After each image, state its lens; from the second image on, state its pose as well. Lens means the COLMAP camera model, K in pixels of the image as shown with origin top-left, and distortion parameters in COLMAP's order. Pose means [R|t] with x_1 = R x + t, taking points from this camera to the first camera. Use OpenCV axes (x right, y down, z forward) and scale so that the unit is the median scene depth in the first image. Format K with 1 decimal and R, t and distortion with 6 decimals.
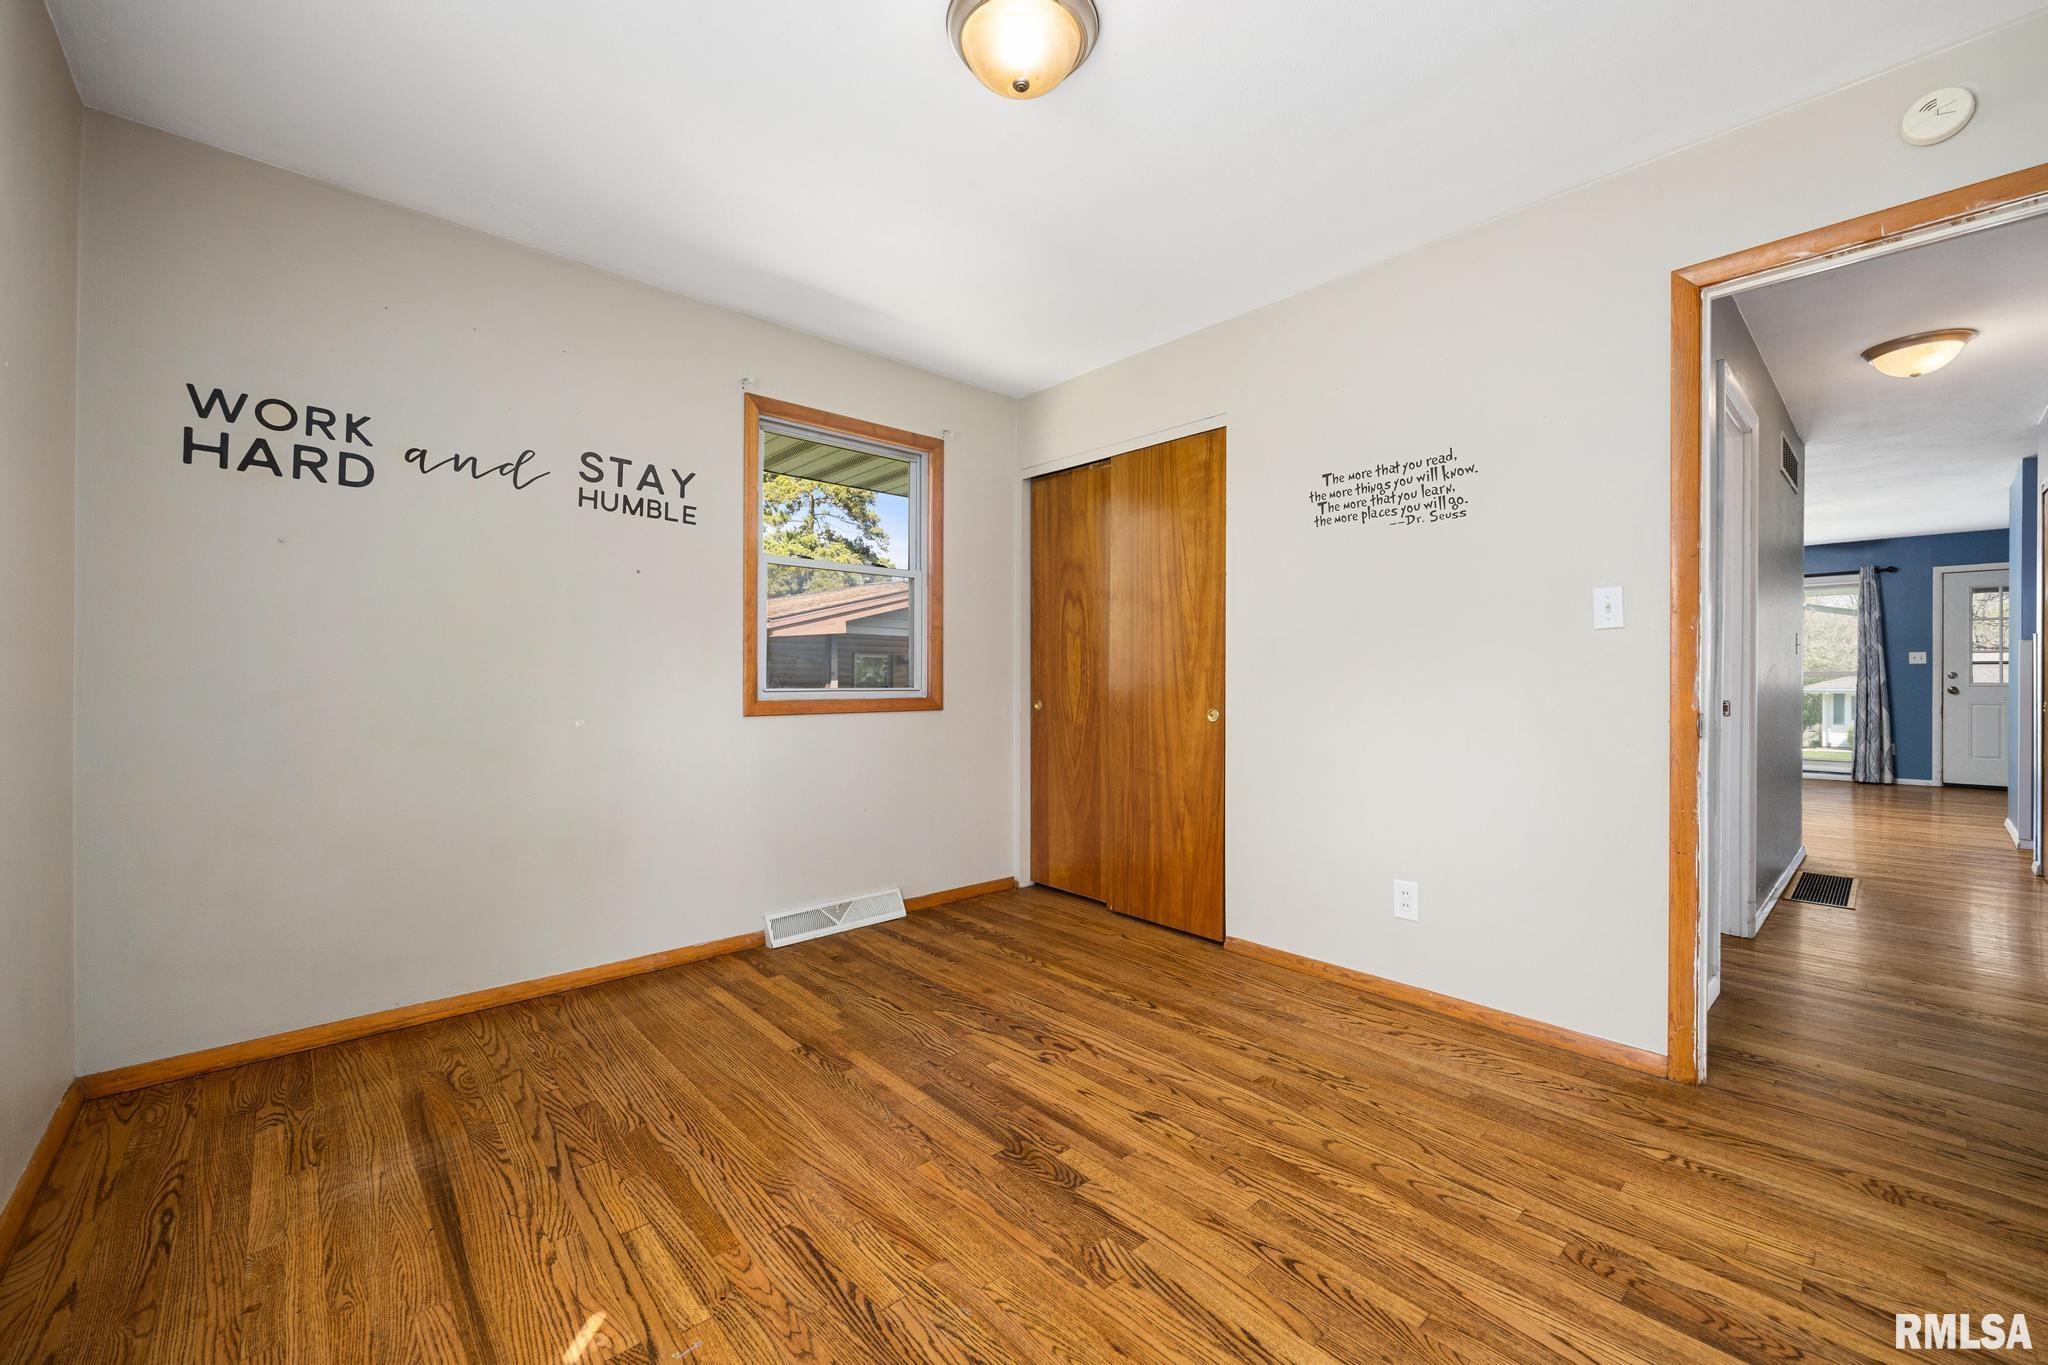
lens RADIAL K [[836.3, 0, 1019.9], [0, 836.3, 682.0], [0, 0, 1]] dist [-0.003844, -0.000074]
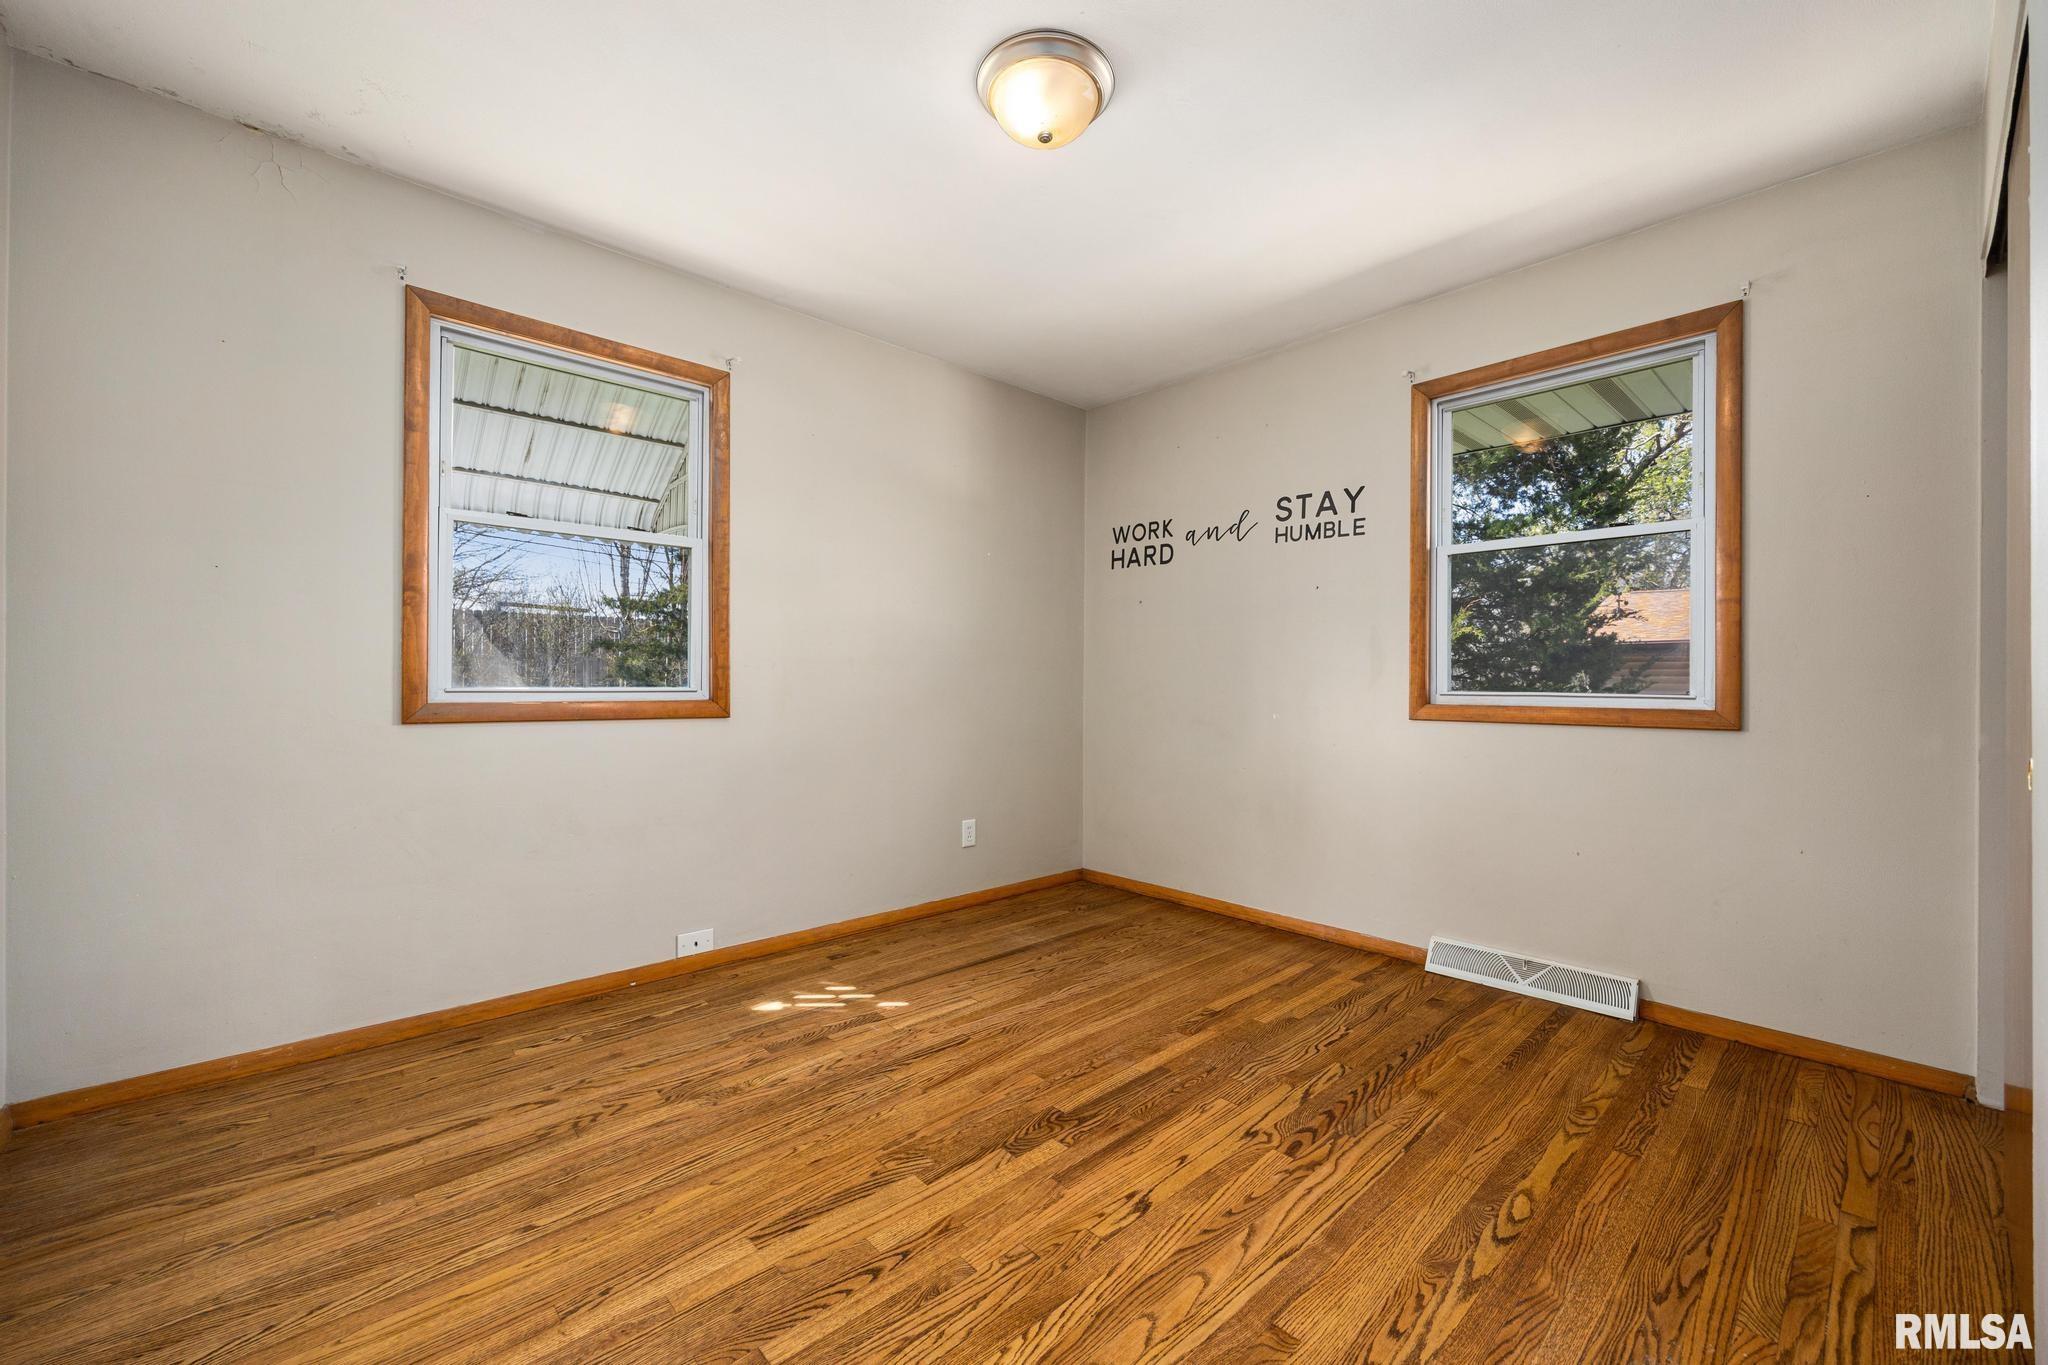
lens RADIAL K [[789.5, 0, 1014.7], [0, 789.5, 676.4], [0, 0, 1]] dist [-0.001306, -0.000048]
pose [[0.001279, -0.007325, -0.999972, 0.723525], [-0.007392, 0.999946, -0.007334, 0.001994], [0.999972, 0.007402, 0.001225, 0.668589]]
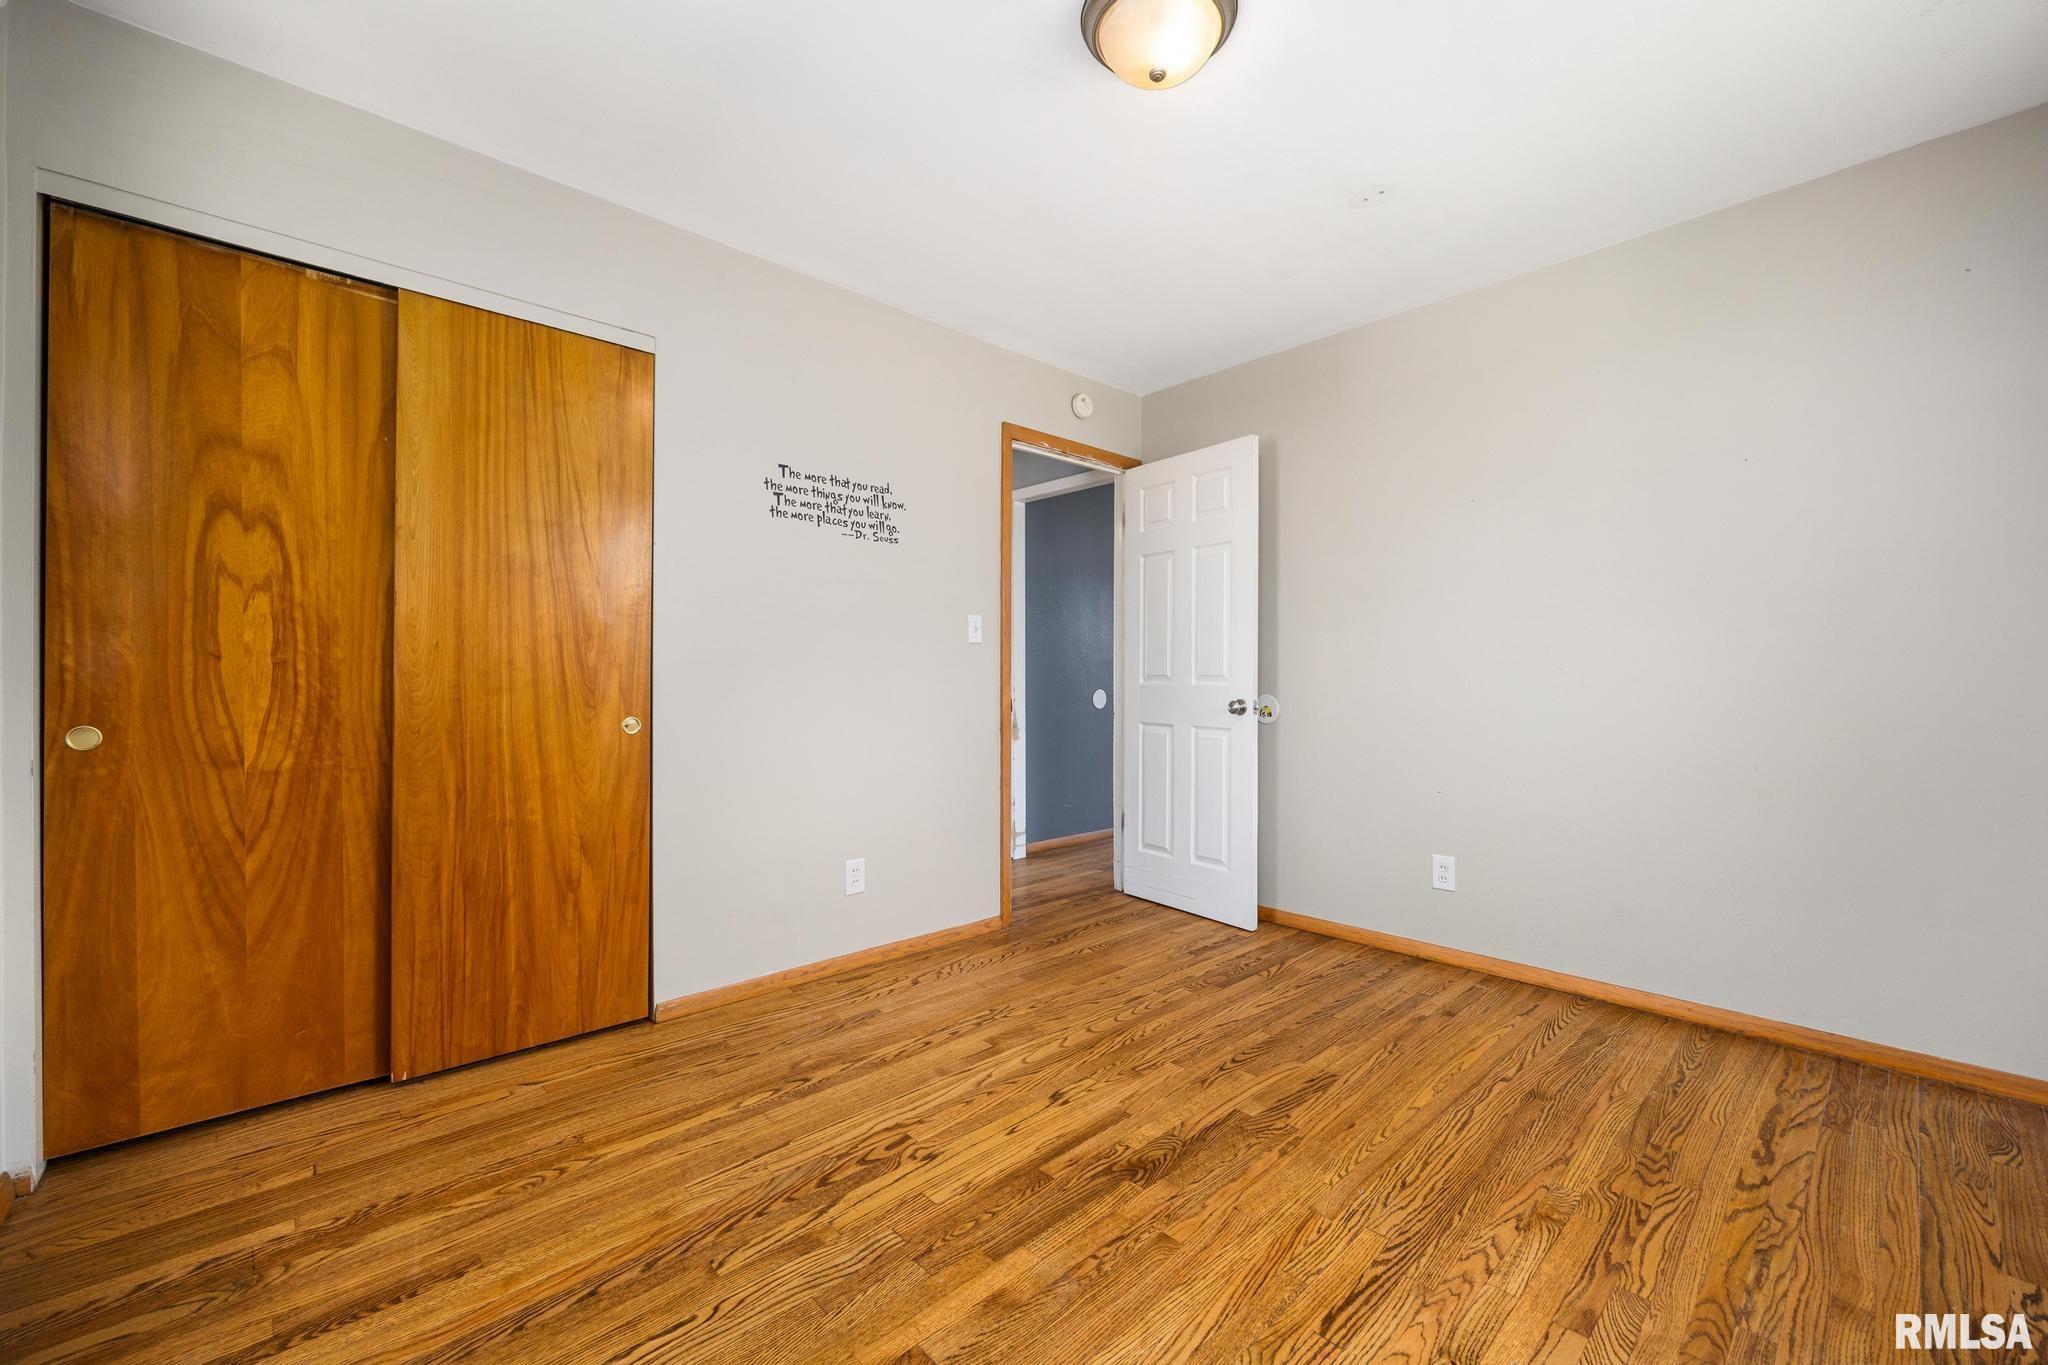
lens RADIAL K [[836.7, 0, 1057.9], [0, 836.7, 681.9], [0, 0, 1]] dist [-0.002770, -0.000144]
pose [[-0.059508, -0.005723, 0.998211, -0.676739], [0.004417, 0.999972, 0.005996, -0.002911], [-0.998218, 0.004766, -0.059481, 0.813918]]
